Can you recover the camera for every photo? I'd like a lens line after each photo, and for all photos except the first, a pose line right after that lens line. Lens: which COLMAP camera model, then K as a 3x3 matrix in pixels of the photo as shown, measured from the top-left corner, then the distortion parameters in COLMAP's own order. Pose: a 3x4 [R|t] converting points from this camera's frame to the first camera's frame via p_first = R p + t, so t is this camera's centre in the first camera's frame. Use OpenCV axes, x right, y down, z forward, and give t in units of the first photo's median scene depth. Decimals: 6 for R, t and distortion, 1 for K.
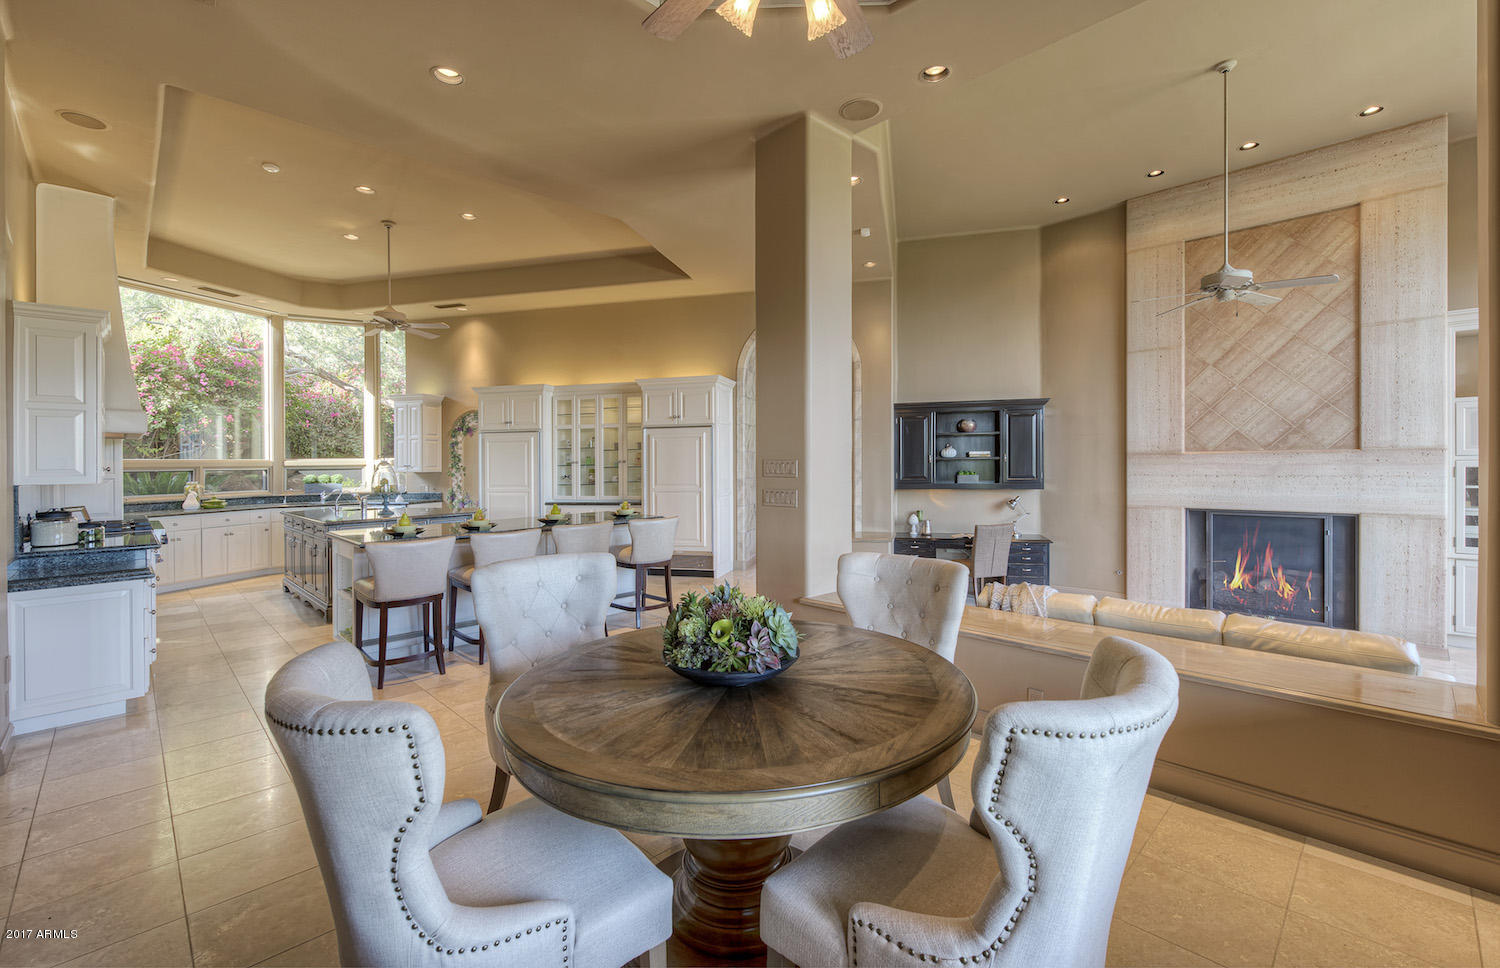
lens RADIAL K [[648.8, 0, 746.1], [0, 648.8, 448.6], [0, 0, 1]] dist [0.000006, 0.000174]
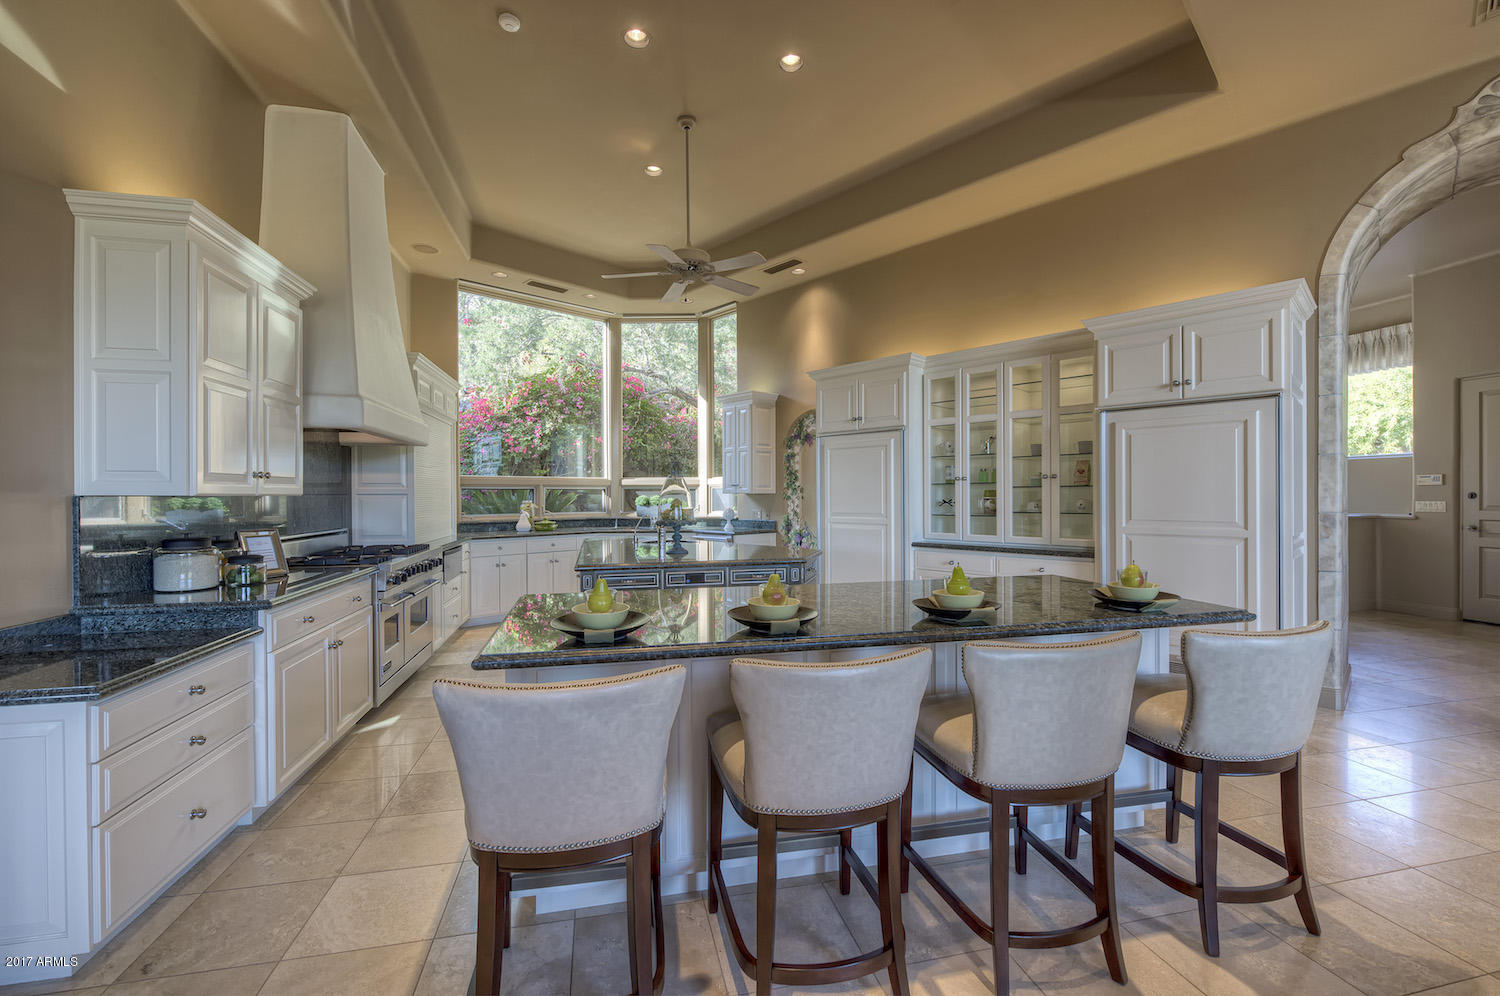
lens RADIAL K [[631.8, 0, 750.0], [0, 631.8, 498.0], [0, 0, 1]] dist [-0.002208, -0.000253]
pose [[0.862843, 0.013410, -0.505294, -0.130442], [0.002939, 0.999498, 0.031543, 0.019358], [0.505463, -0.028702, 0.862371, 0.376778]]
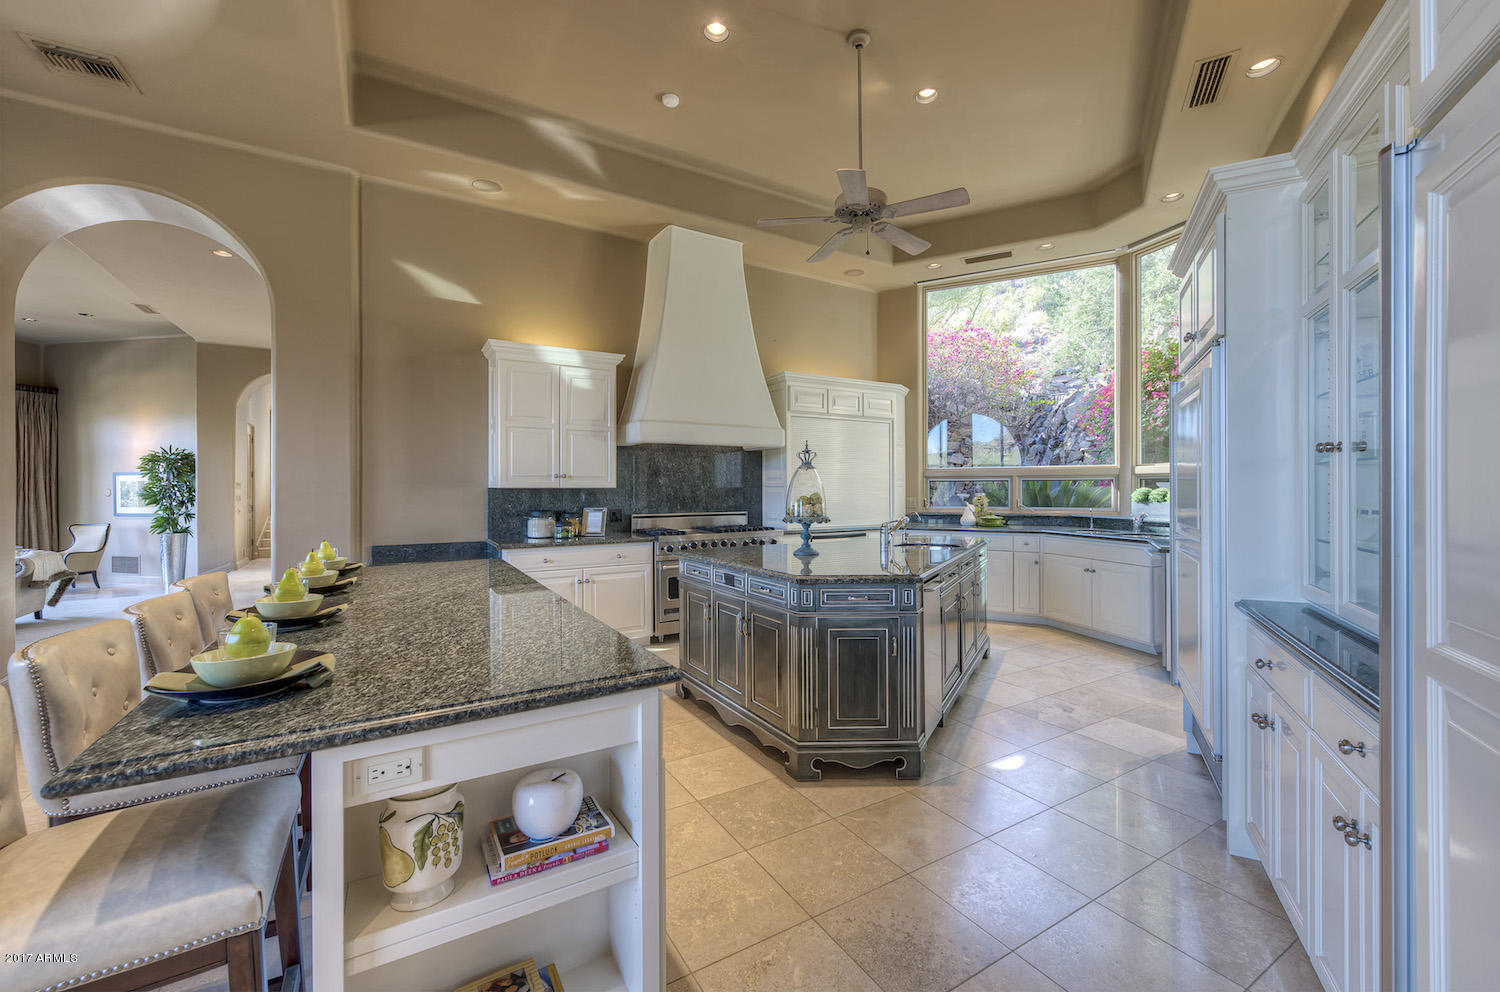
lens RADIAL K [[601.8, 0, 749.5], [0, 601.8, 471.5], [0, 0, 1]] dist [0.014543, 0.000087]
pose [[-0.214610, -0.009230, -0.976656, -0.018861], [0.025589, 0.999559, -0.015070, 0.026502], [0.976364, -0.028226, -0.214280, 0.835927]]
